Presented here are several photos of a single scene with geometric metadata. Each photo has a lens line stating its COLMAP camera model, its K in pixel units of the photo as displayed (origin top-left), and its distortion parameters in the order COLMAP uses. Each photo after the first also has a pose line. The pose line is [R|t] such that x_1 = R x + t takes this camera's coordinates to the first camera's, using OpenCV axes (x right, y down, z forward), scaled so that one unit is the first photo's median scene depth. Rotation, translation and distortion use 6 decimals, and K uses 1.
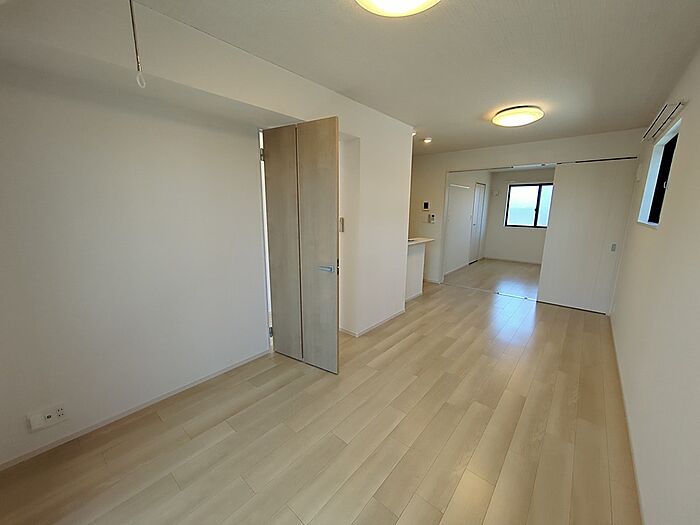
lens RADIAL K [[276.9, 0, 353.1], [0, 276.9, 261.0], [0, 0, 1]] dist [0.000044, 0.000696]
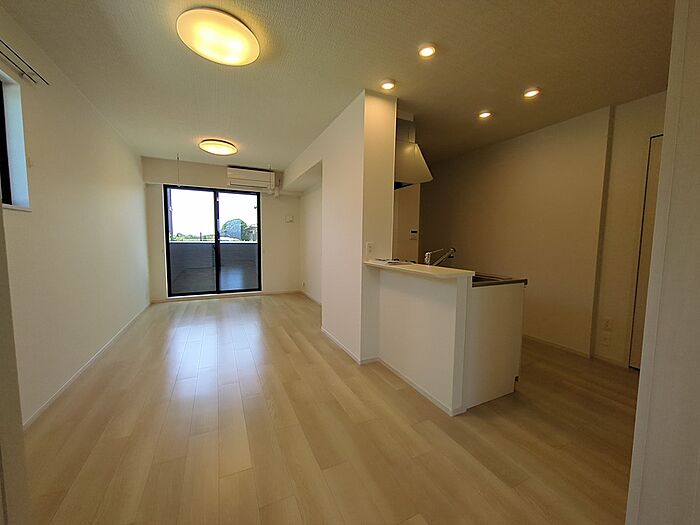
lens RADIAL K [[276.9, 0, 353.1], [0, 276.9, 261.0], [0, 0, 1]] dist [0.000044, 0.000696]
pose [[-0.391258, 0.061362, -0.918233, 0.876346], [-0.195714, 0.969402, 0.148175, -0.165137], [0.899229, 0.237685, -0.367277, 1.317364]]
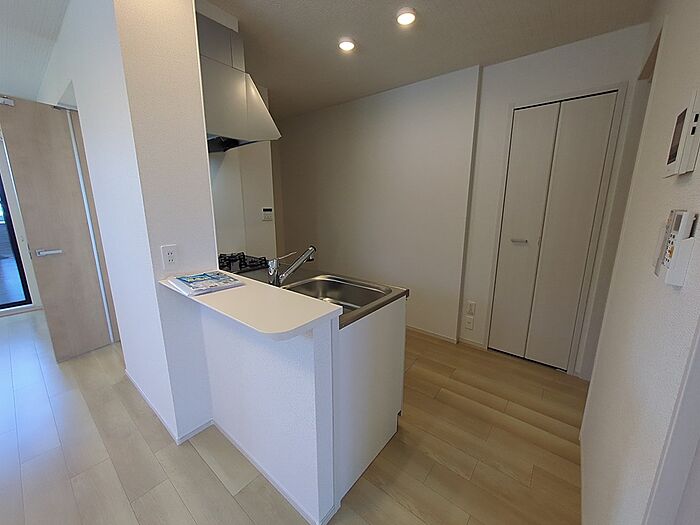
lens RADIAL K [[276.9, 0, 353.1], [0, 276.9, 261.0], [0, 0, 1]] dist [0.000044, 0.000696]
pose [[0.039697, 0.196649, -0.979670, 0.608972], [-0.197796, 0.962588, 0.185205, -0.217508], [0.979439, 0.186423, 0.077108, 1.316107]]
